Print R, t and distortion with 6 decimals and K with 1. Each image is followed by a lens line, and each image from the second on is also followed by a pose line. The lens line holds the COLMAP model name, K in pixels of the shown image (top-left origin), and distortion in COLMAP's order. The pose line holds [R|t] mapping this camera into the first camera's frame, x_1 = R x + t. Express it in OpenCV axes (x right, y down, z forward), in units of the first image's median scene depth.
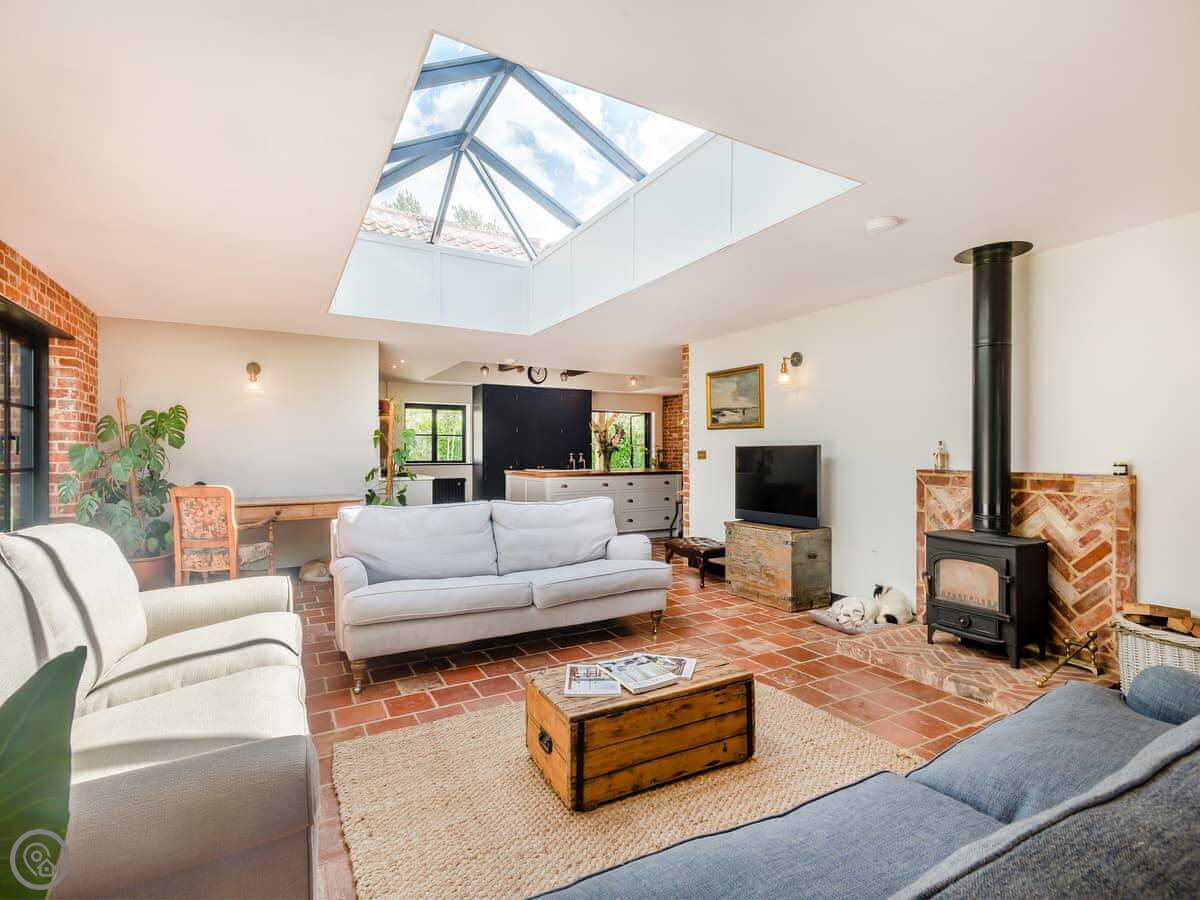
lens RADIAL K [[574.6, 0, 600.5], [0, 574.6, 452.0], [0, 0, 1]] dist [0.010289, -0.000450]
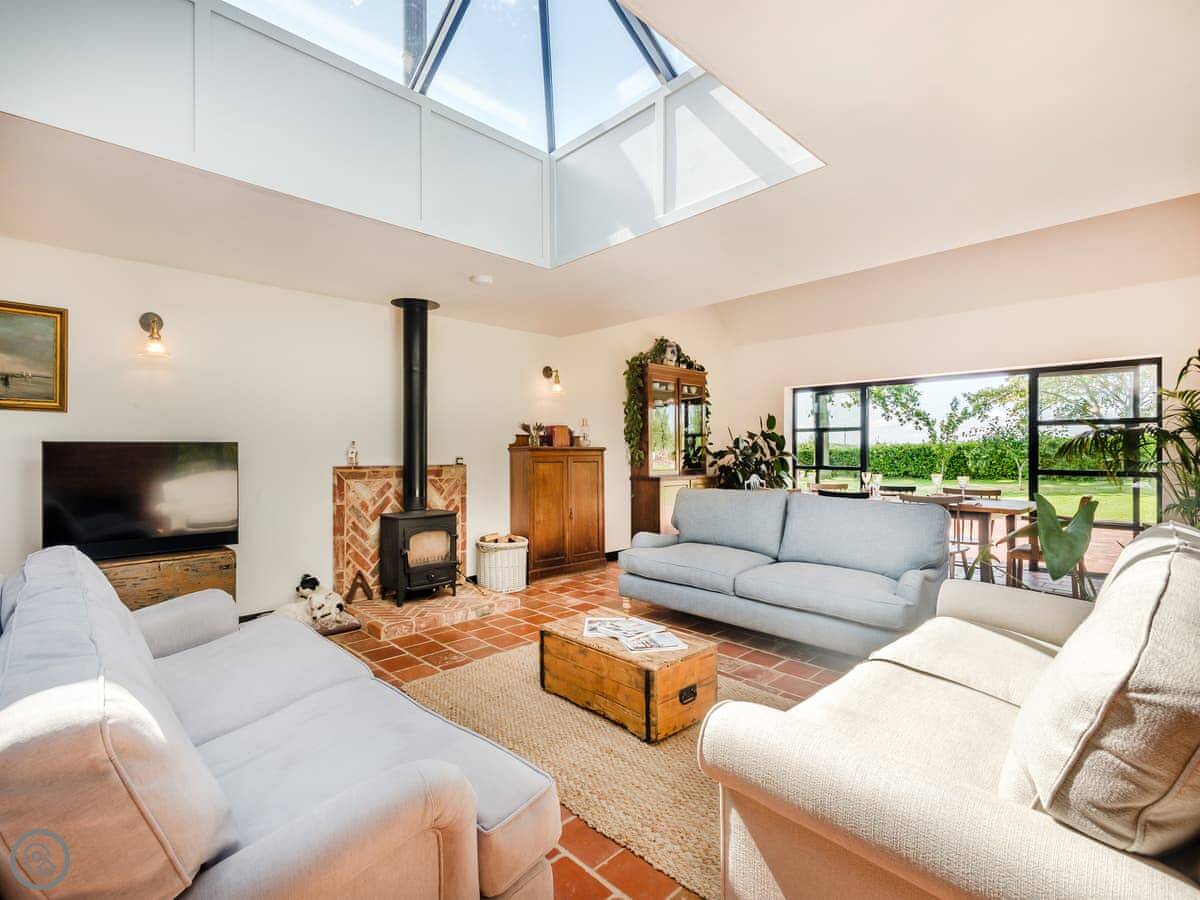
lens RADIAL K [[574.6, 0, 606.3], [0, 574.6, 450.5], [0, 0, 1]] dist [0.010289, -0.000450]
pose [[-0.258110, 0.002143, 0.966113, -0.736177], [0.003062, 0.999994, -0.001400, 0.002982], [-0.966111, 0.002597, -0.258115, 0.907595]]
